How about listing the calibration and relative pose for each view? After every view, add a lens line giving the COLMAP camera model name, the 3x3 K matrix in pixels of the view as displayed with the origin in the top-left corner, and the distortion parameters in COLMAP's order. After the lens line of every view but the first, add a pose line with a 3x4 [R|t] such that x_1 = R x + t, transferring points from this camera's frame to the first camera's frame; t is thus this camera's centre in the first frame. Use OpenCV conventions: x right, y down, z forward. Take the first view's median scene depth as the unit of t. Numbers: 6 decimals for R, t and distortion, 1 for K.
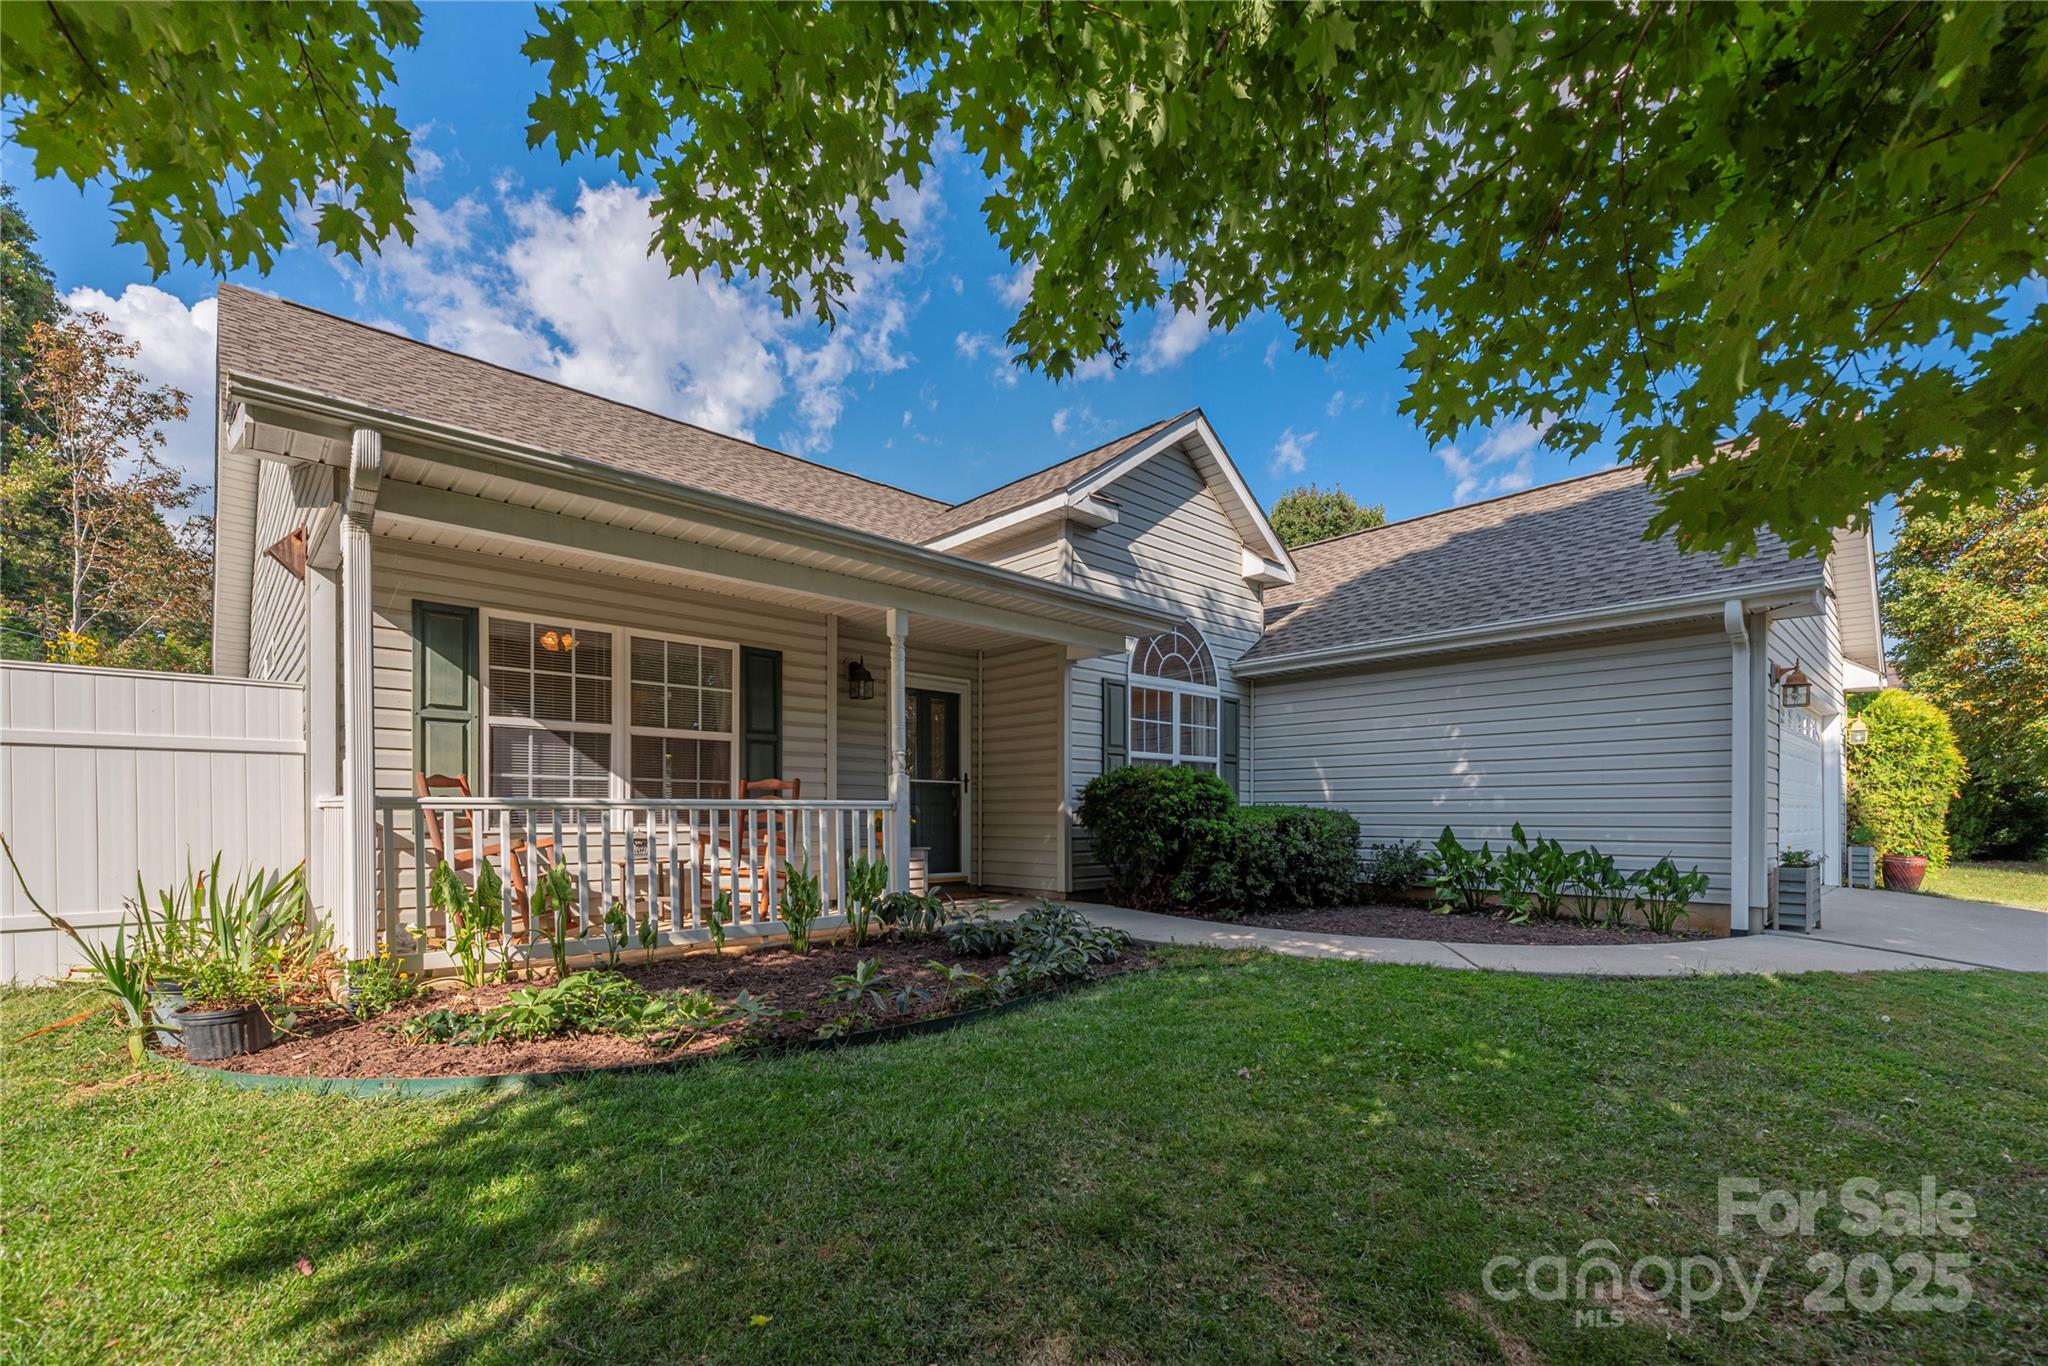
lens RADIAL K [[845.4, 0, 1018.3], [0, 845.4, 810.8], [0, 0, 1]] dist [-0.001547, 0.000409]
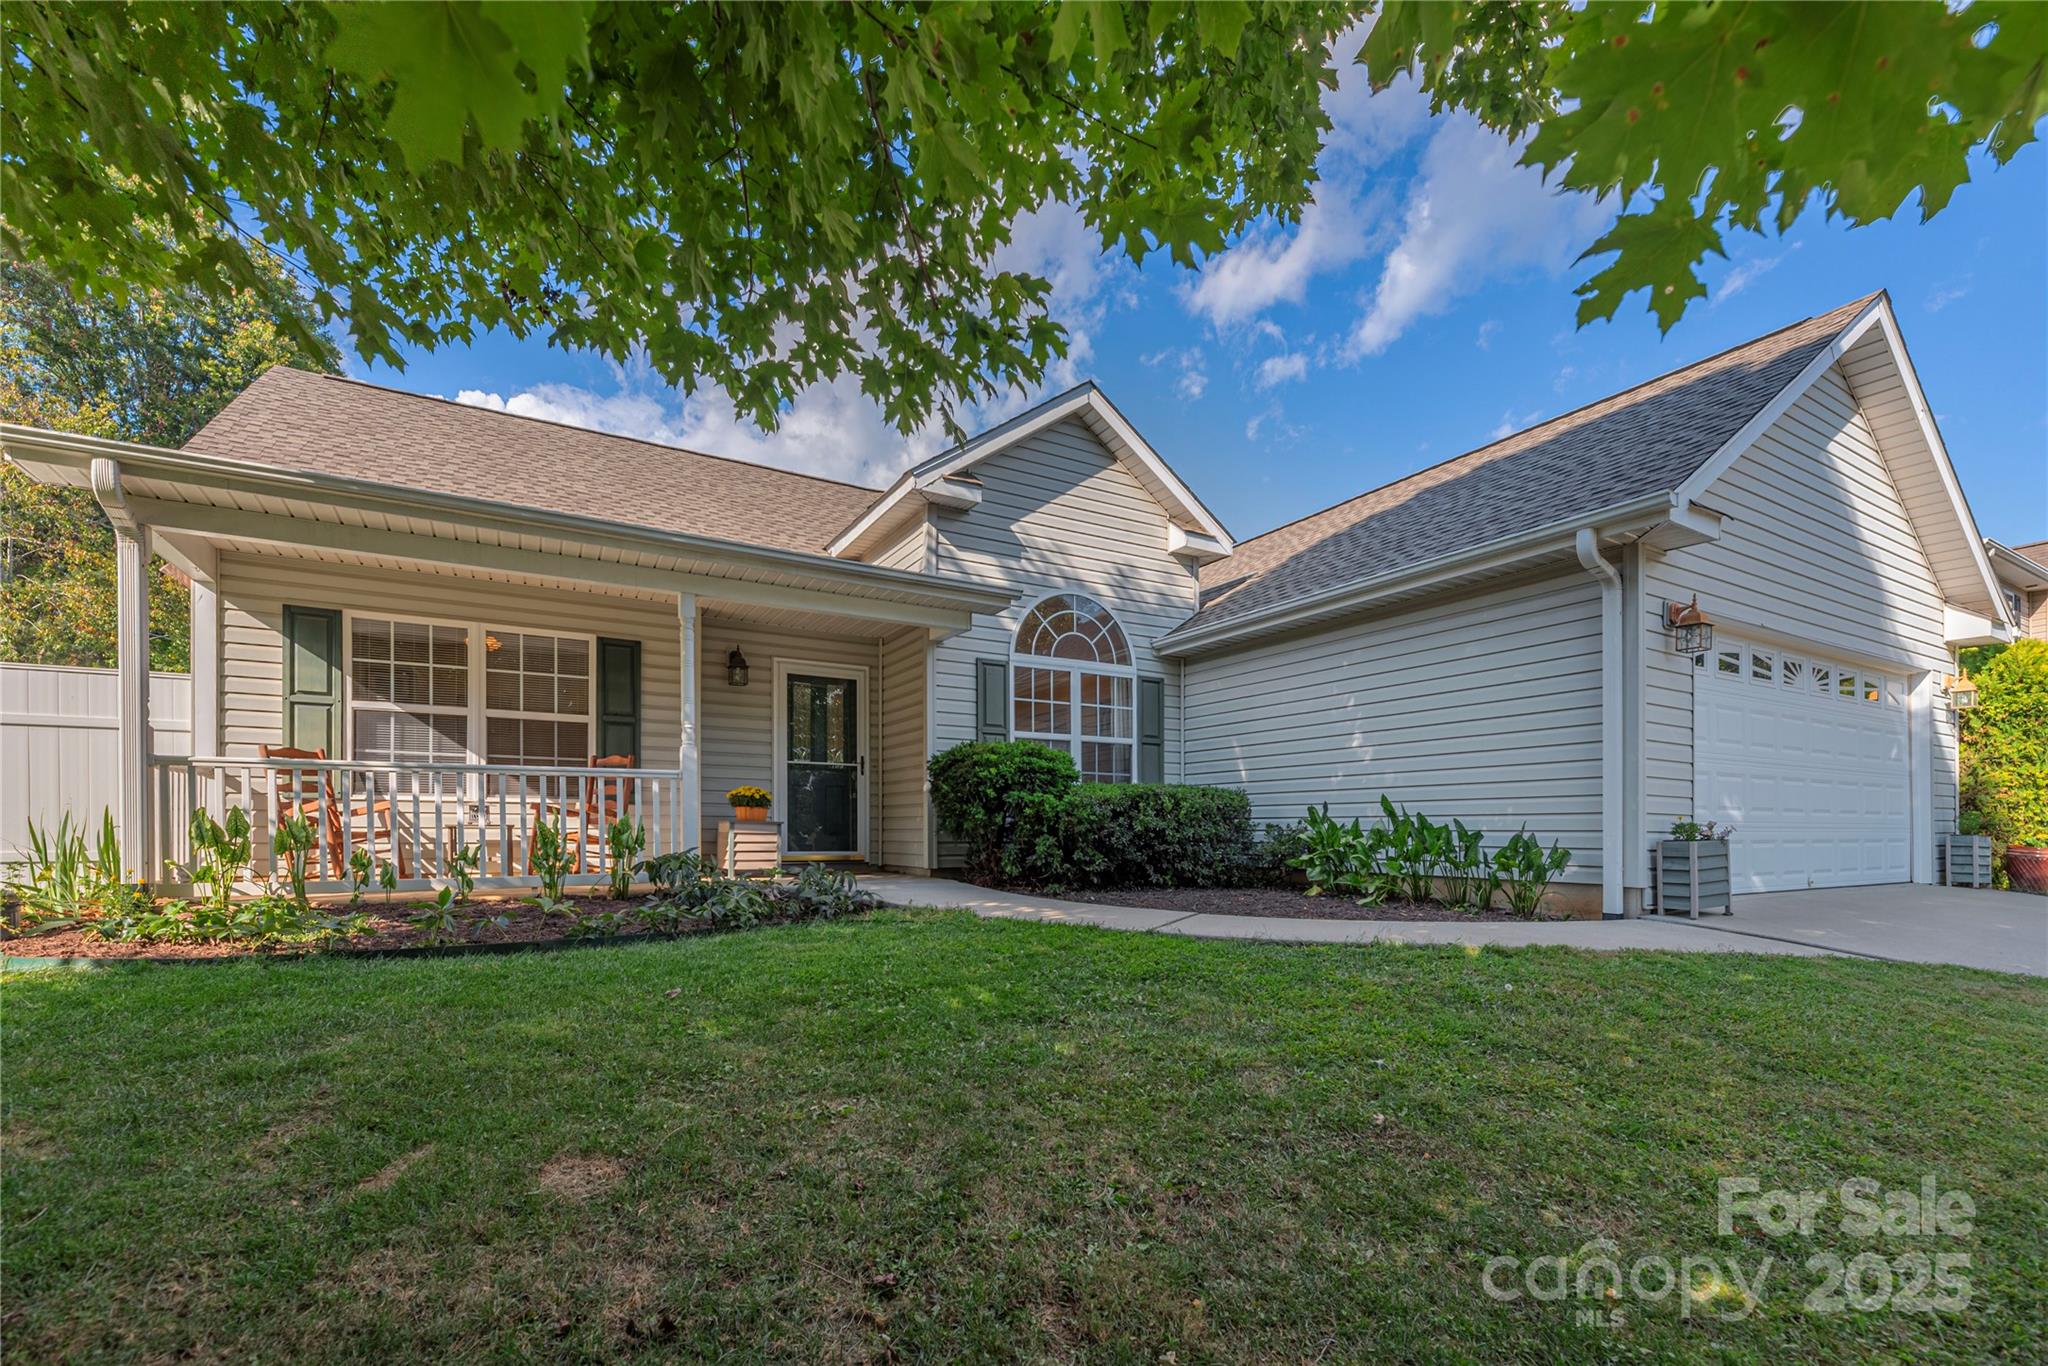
lens RADIAL K [[845.4, 0, 1026.2], [0, 845.4, 821.1], [0, 0, 1]] dist [-0.001547, 0.000409]
pose [[0.977150, -0.000023, -0.212553, 0.420959], [-0.000802, 0.999992, -0.003797, 0.046437], [0.212551, 0.003881, 0.977142, 0.032252]]
